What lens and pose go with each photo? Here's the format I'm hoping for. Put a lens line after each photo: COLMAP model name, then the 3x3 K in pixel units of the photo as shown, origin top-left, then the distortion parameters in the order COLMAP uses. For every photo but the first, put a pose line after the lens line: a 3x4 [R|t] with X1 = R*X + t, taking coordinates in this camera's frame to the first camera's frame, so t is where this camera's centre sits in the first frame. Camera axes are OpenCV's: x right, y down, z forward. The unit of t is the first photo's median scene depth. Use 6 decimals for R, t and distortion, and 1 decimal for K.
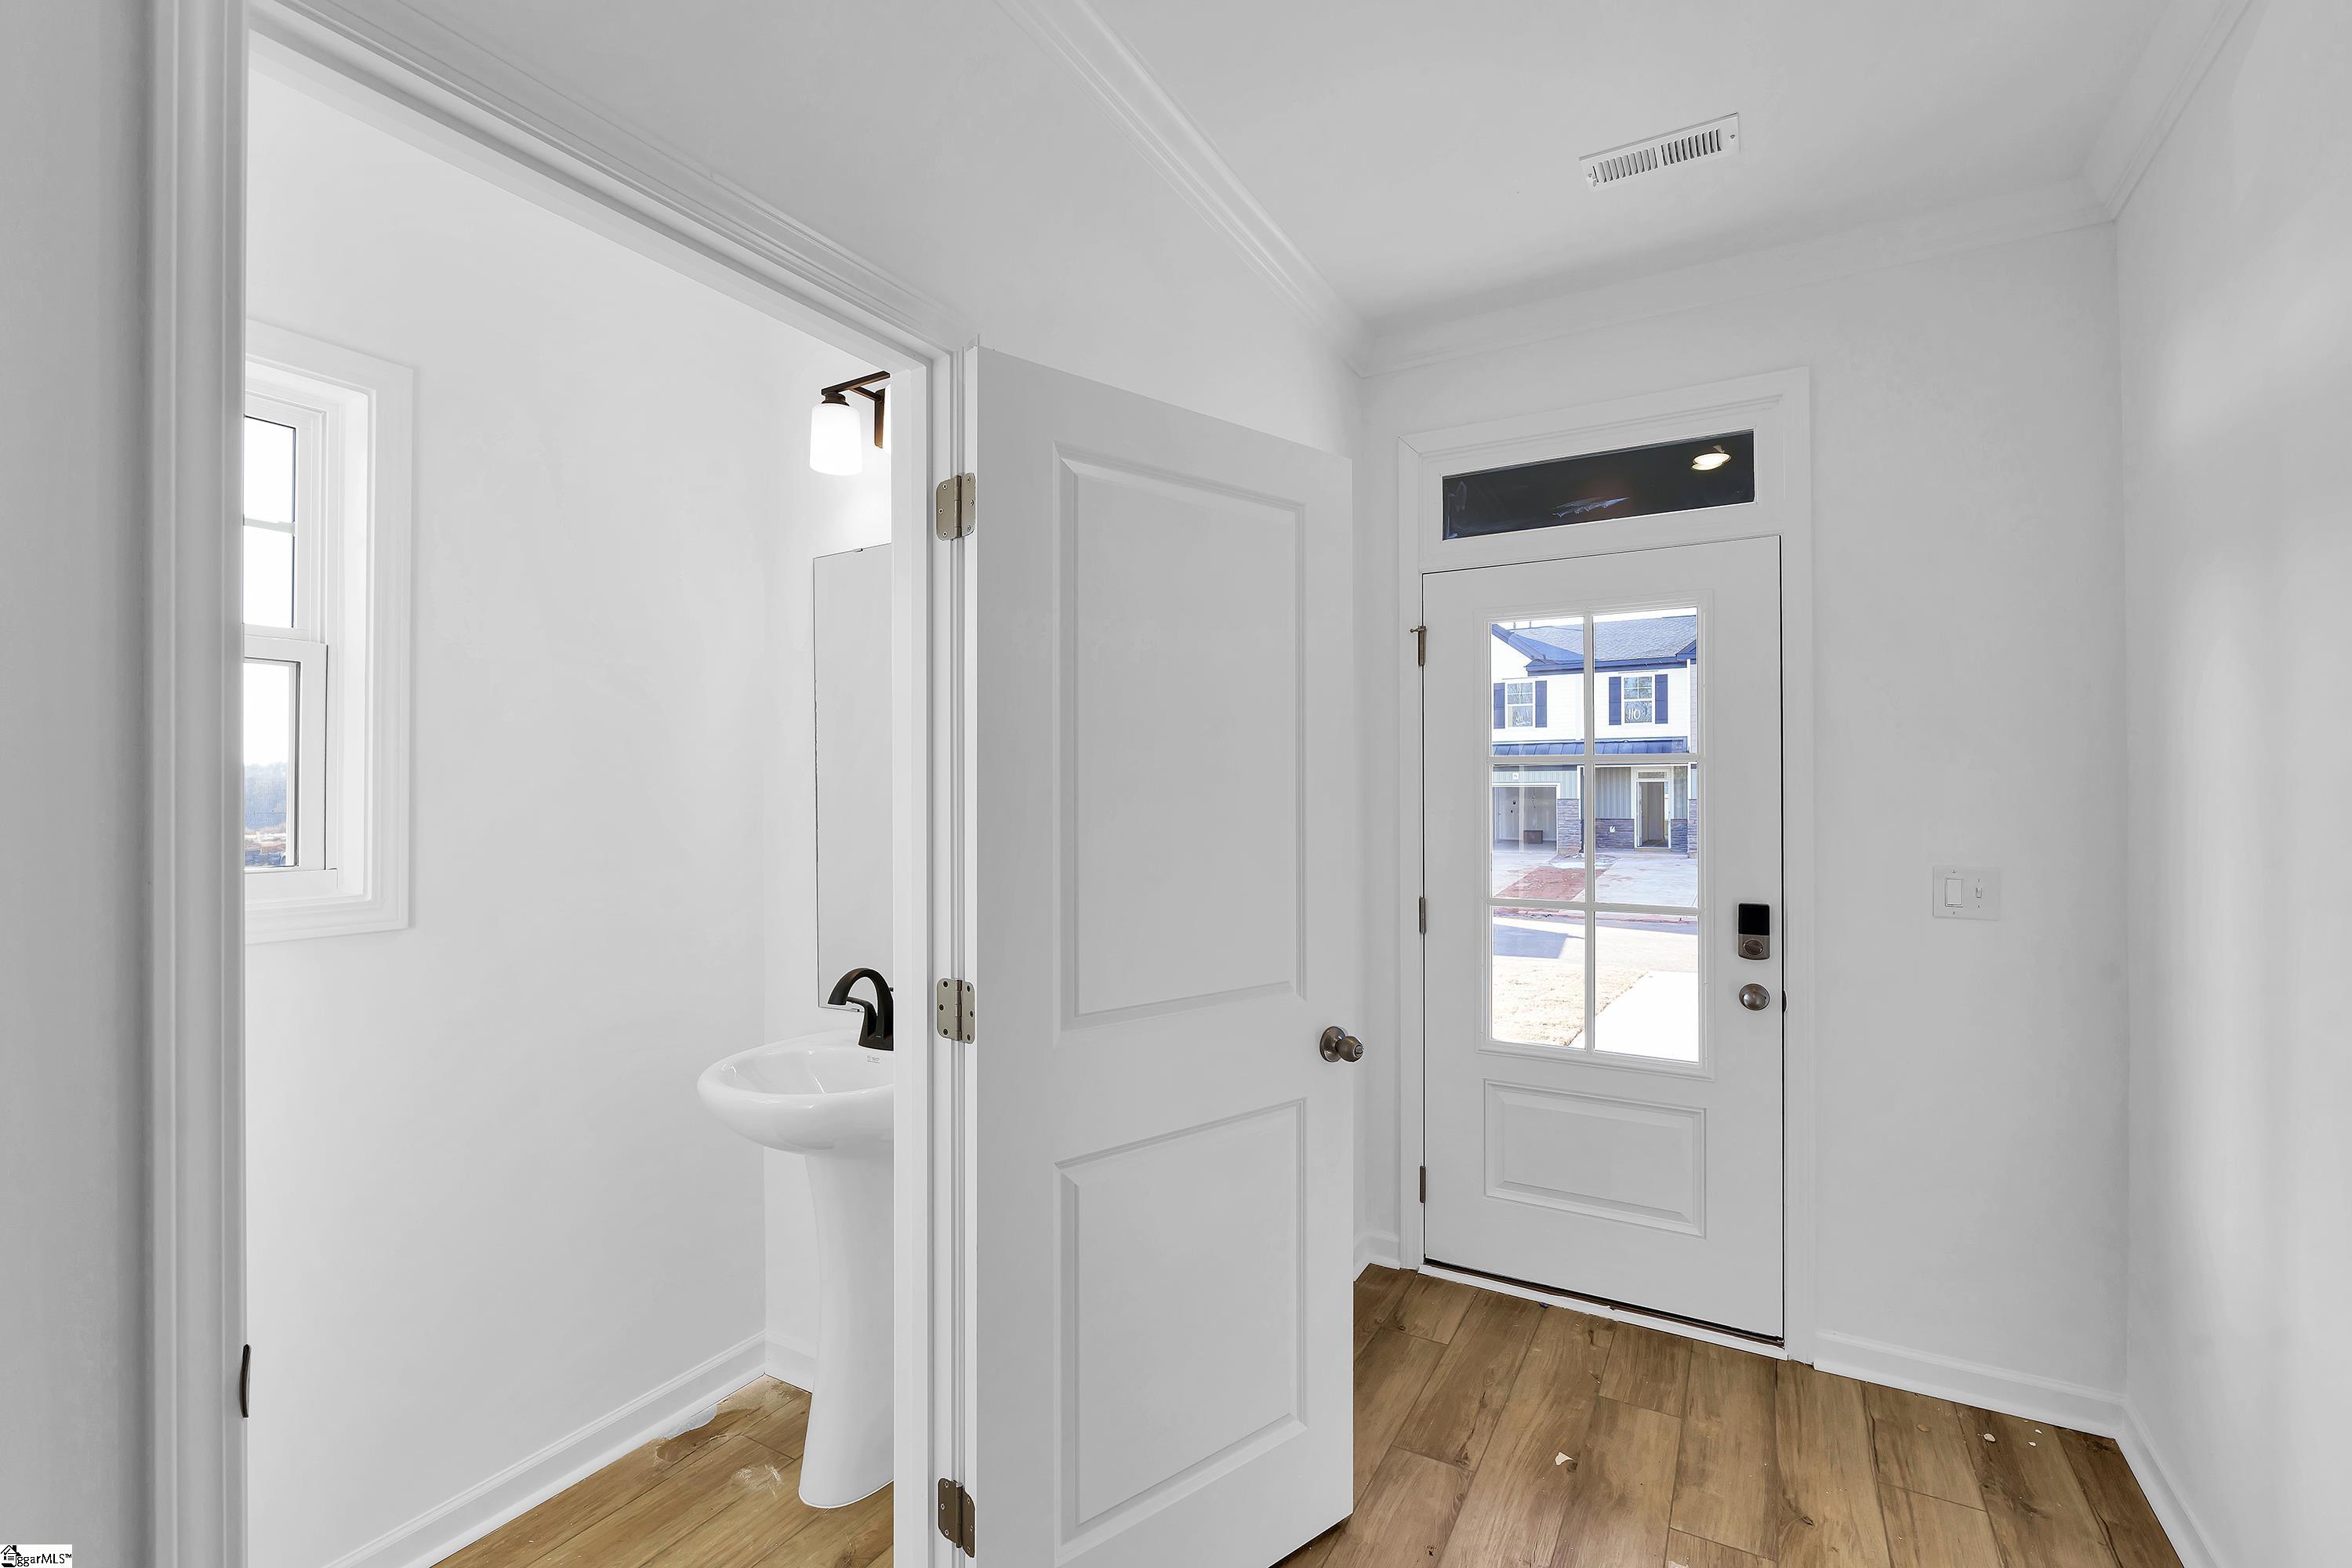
lens RADIAL K [[1042.4, 0, 1156.9], [0, 1042.4, 788.1], [0, 0, 1]] dist [-0.004542, -0.000787]
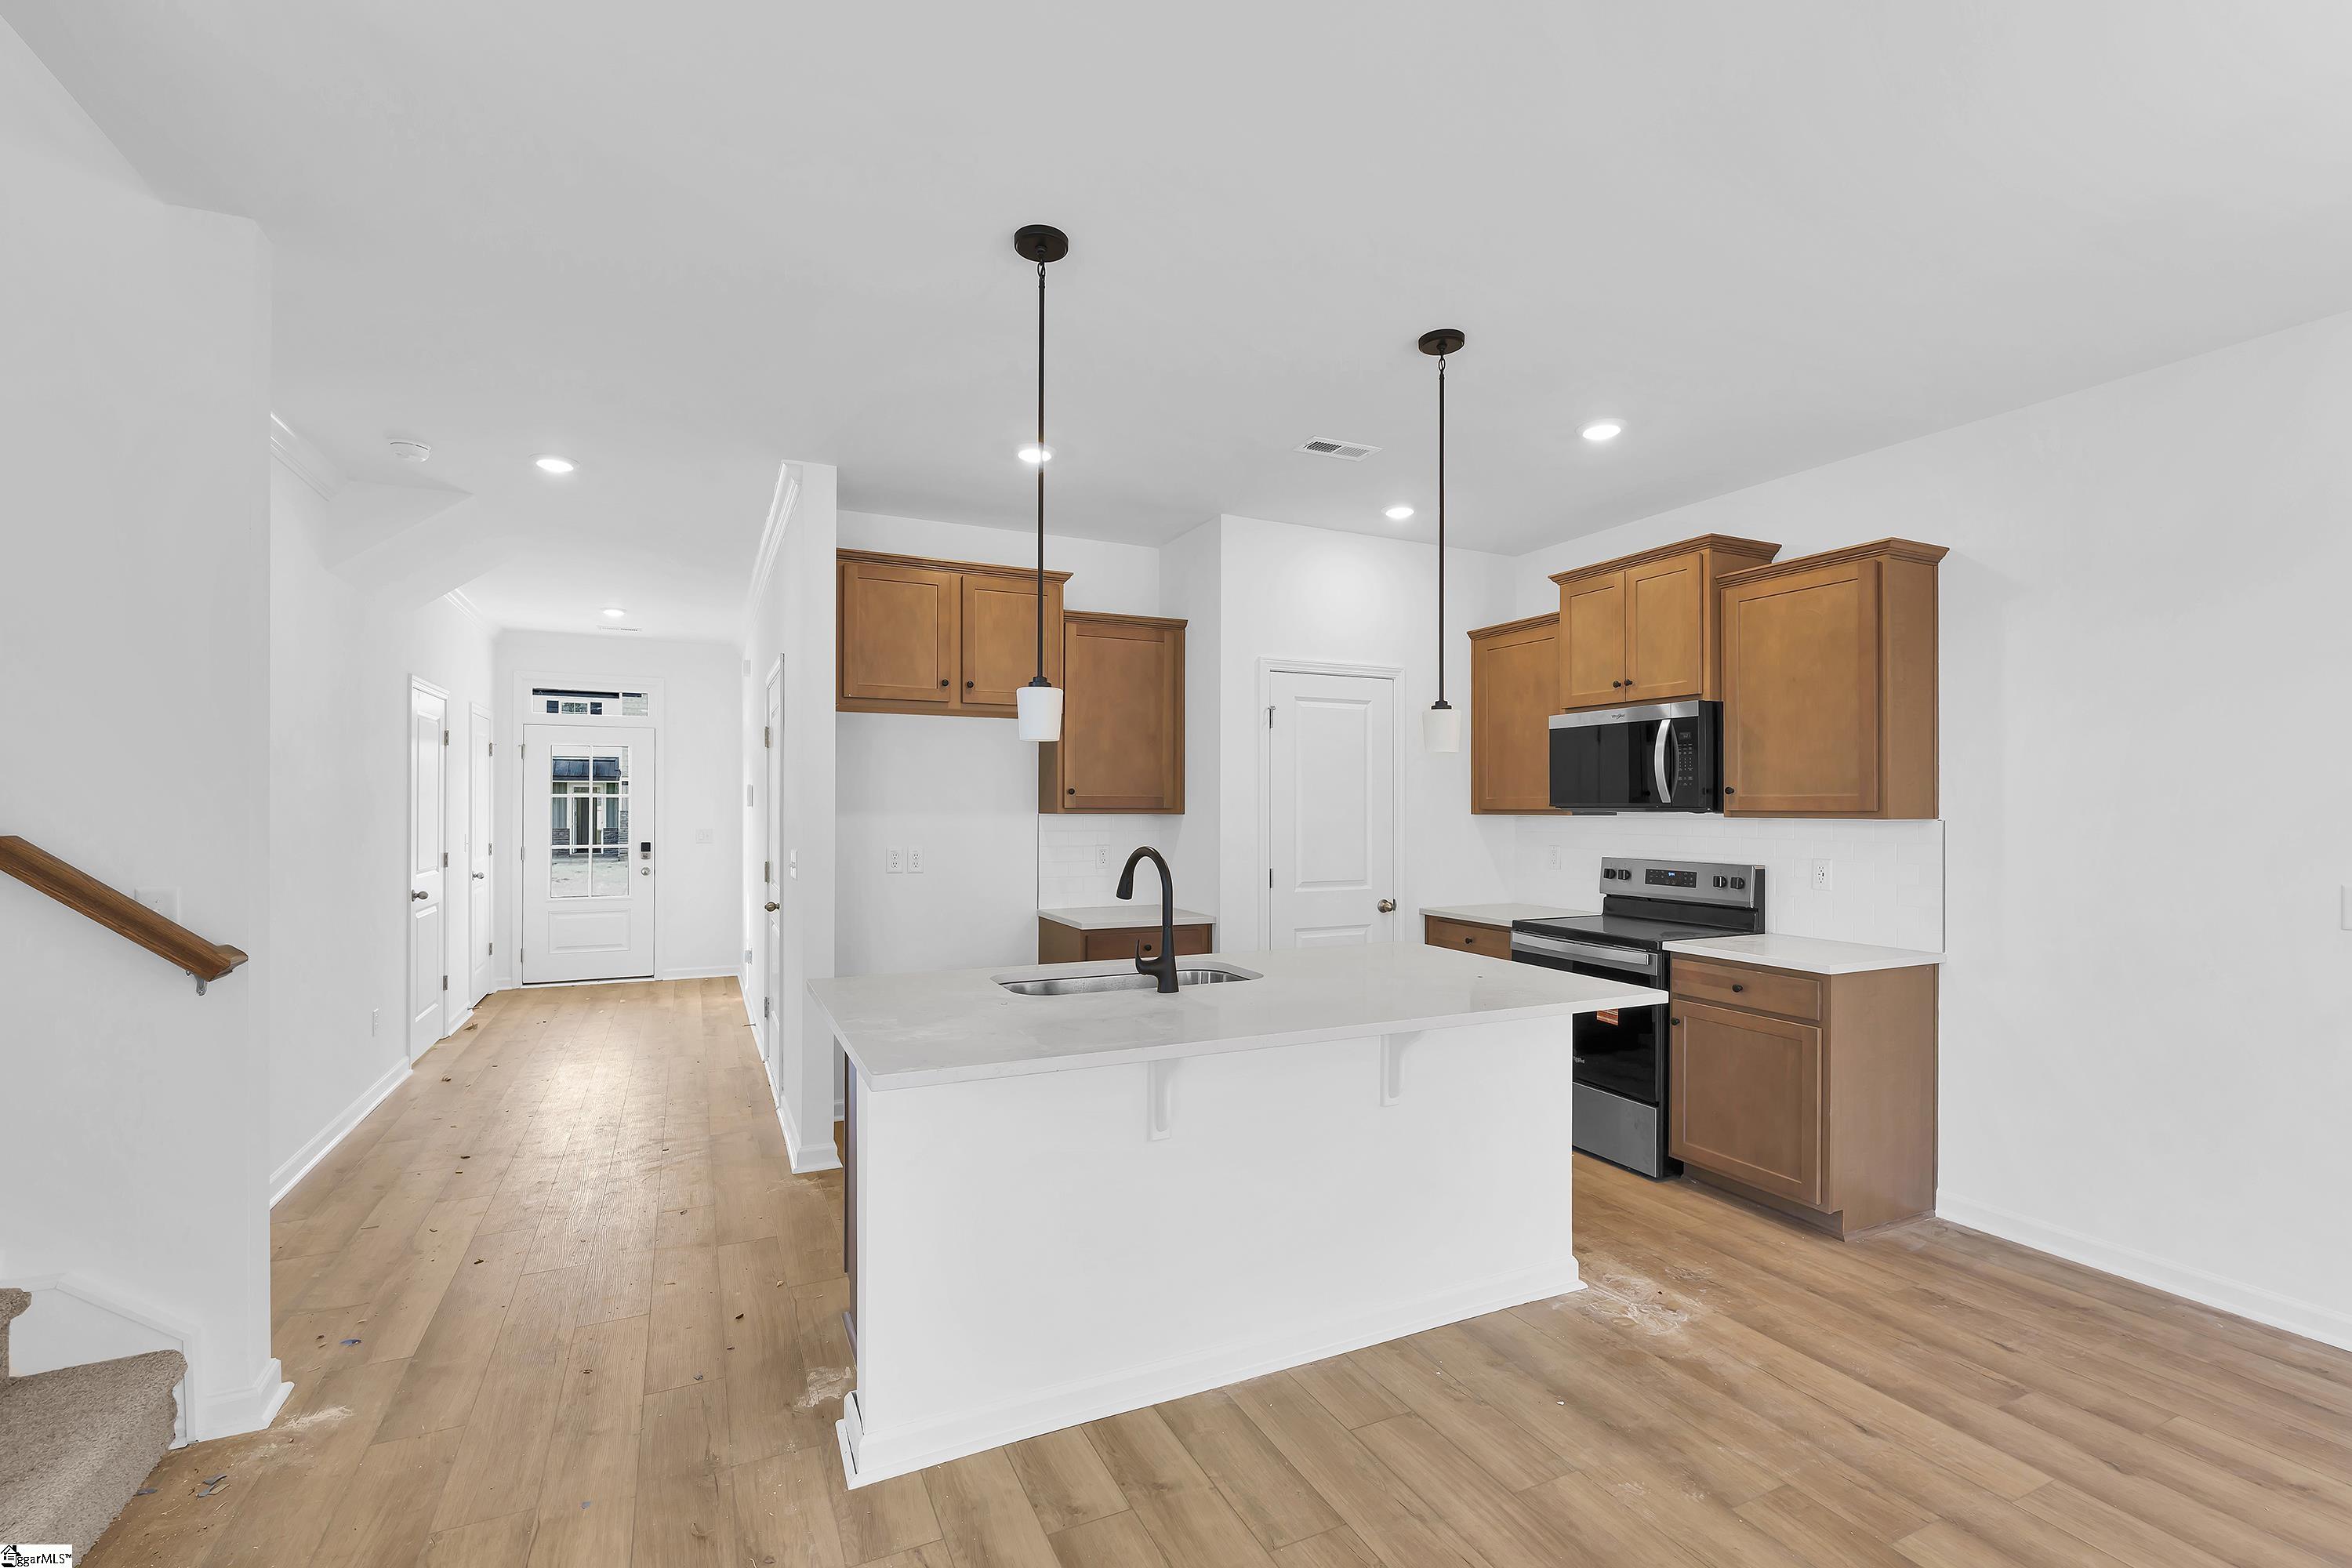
lens RADIAL K [[1028.0, 0, 1187.8], [0, 1028.0, 805.8], [0, 0, 1]] dist [-0.002002, -0.000079]
pose [[0.558364, 0.004710, 0.829583, -1.005373], [-0.008552, 0.999963, 0.000079, -0.014375], [-0.829552, -0.007139, 0.558384, -1.931216]]
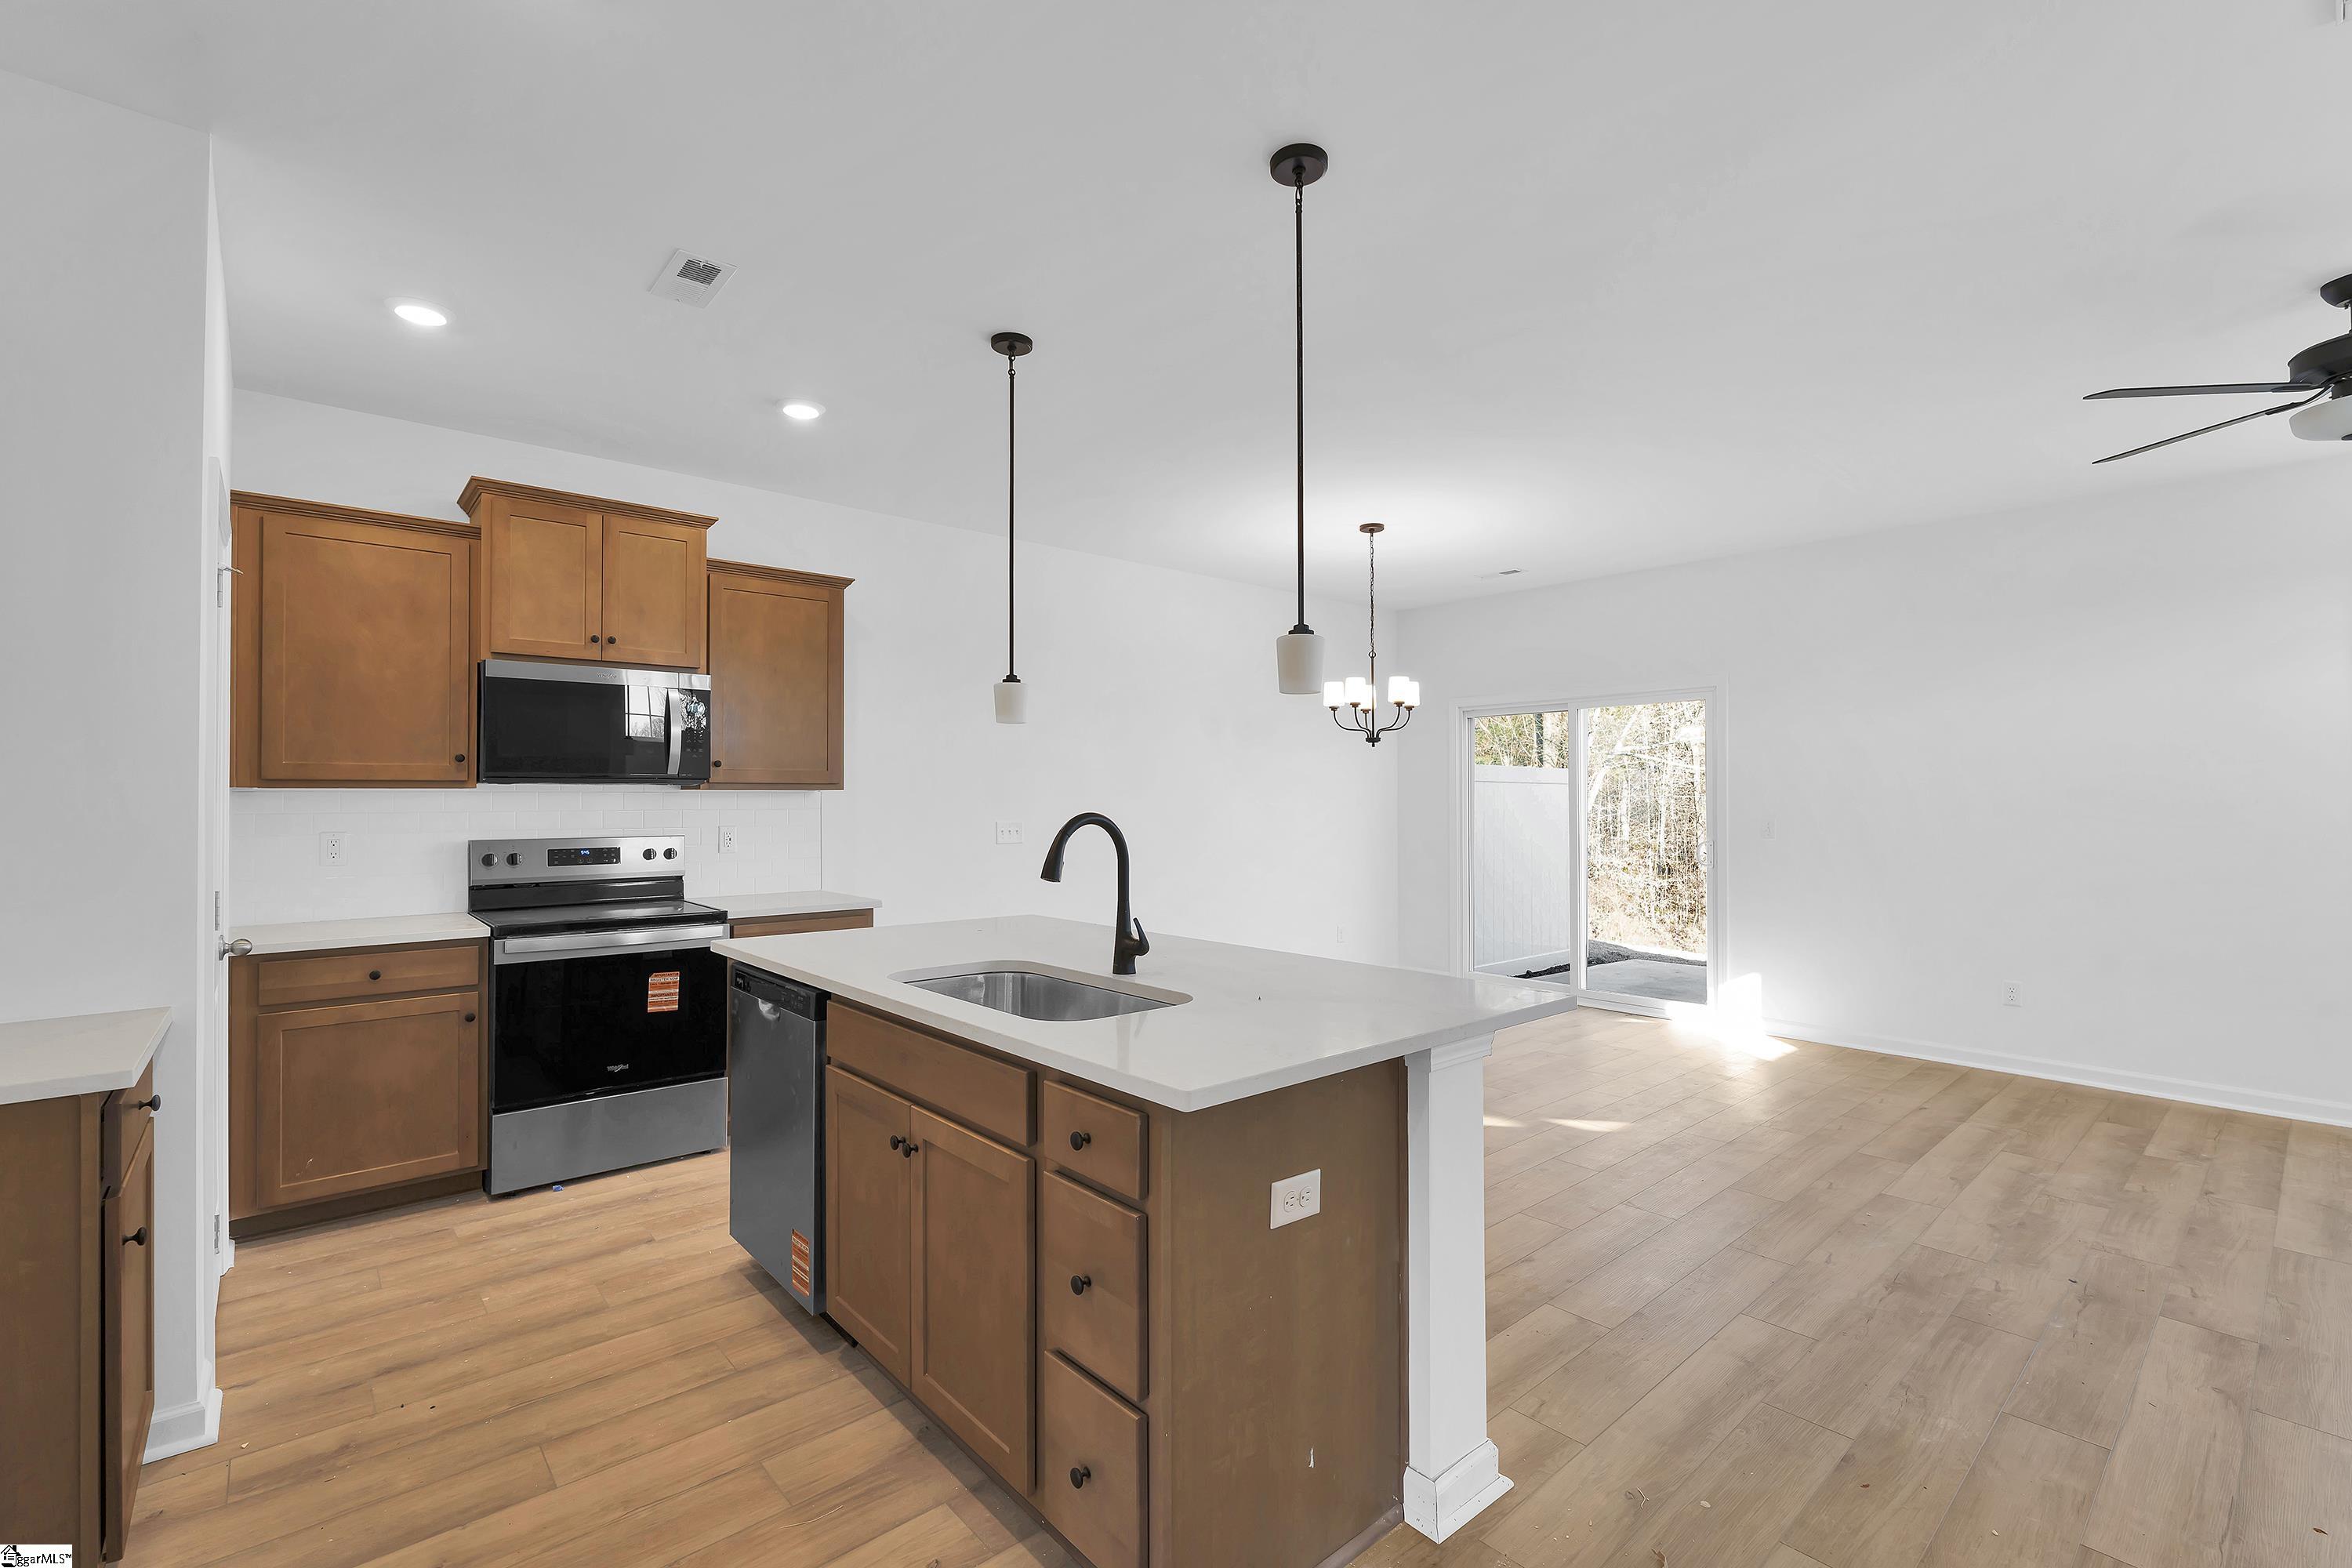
lens RADIAL K [[1042.4, 0, 1156.9], [0, 1042.4, 788.1], [0, 0, 1]] dist [-0.004542, -0.000787]
pose [[-0.948794, 0.006925, 0.315818, -0.541445], [0.001954, 0.999869, -0.016057, 0.017202], [-0.315888, -0.014617, -0.948684, -0.622285]]
